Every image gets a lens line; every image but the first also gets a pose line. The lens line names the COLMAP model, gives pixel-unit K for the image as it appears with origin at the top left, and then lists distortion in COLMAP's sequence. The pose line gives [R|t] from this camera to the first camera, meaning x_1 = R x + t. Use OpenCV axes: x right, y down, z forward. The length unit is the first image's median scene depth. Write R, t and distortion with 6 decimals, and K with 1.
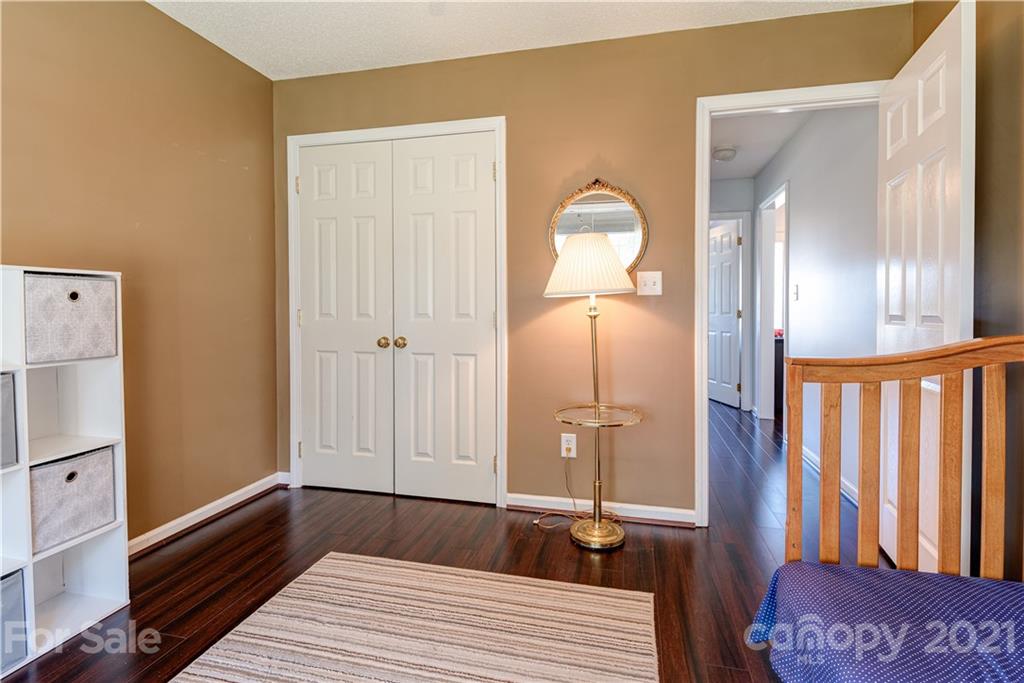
lens RADIAL K [[488.0, 0, 515.0], [0, 488.0, 314.2], [0, 0, 1]] dist [0.002020, 0.000219]
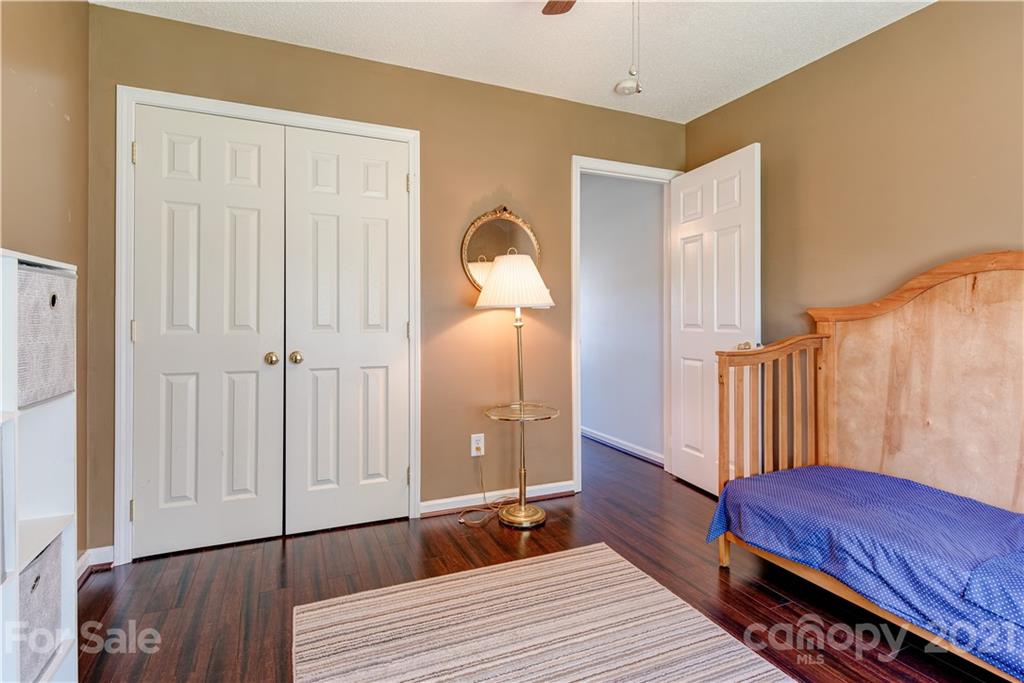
lens RADIAL K [[491.2, 0, 509.0], [0, 491.2, 311.6], [0, 0, 1]] dist [-0.000771, -0.000100]
pose [[0.803634, 0.011354, 0.595016, -0.523697], [0.003147, 0.999723, -0.023327, -0.003639], [-0.595116, 0.020619, 0.803376, 0.074671]]
